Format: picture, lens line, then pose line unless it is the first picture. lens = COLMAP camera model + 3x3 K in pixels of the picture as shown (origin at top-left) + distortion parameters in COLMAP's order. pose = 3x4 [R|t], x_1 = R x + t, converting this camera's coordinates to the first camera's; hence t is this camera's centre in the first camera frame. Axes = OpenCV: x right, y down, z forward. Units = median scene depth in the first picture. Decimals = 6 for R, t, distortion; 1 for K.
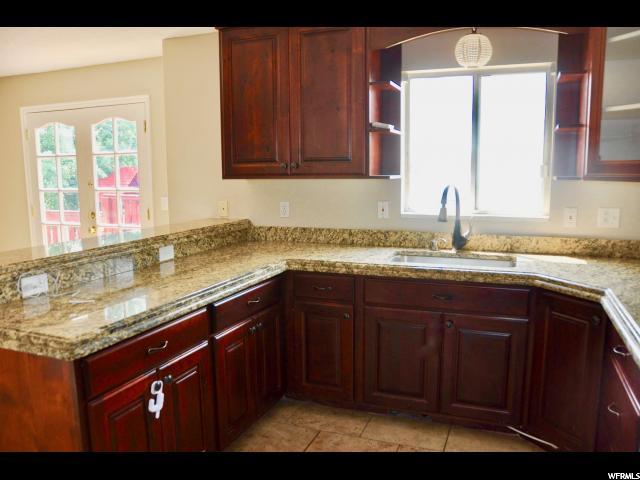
lens RADIAL K [[518.2, 0, 321.0], [0, 518.2, 242.3], [0, 0, 1]] dist [-0.099660, 0.041987]
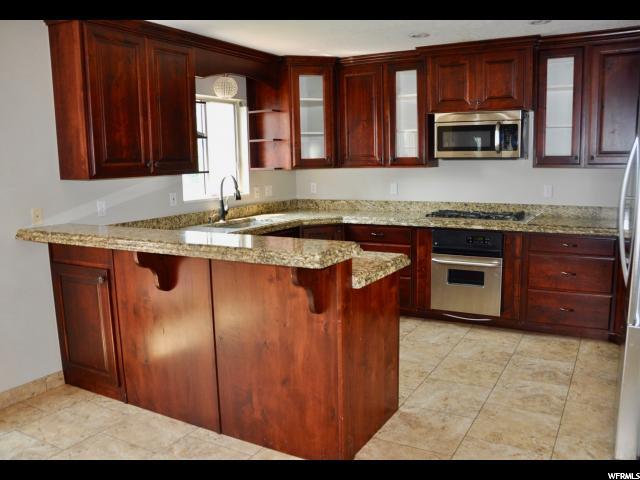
lens RADIAL K [[563.9, 0, 318.2], [0, 563.9, 246.1], [0, 0, 1]] dist [-0.141146, 0.121447]
pose [[0.157004, -0.142584, 0.977251, -1.193872], [0.159403, 0.980207, 0.117406, -0.055363], [-0.974649, 0.137343, 0.176624, 0.441220]]
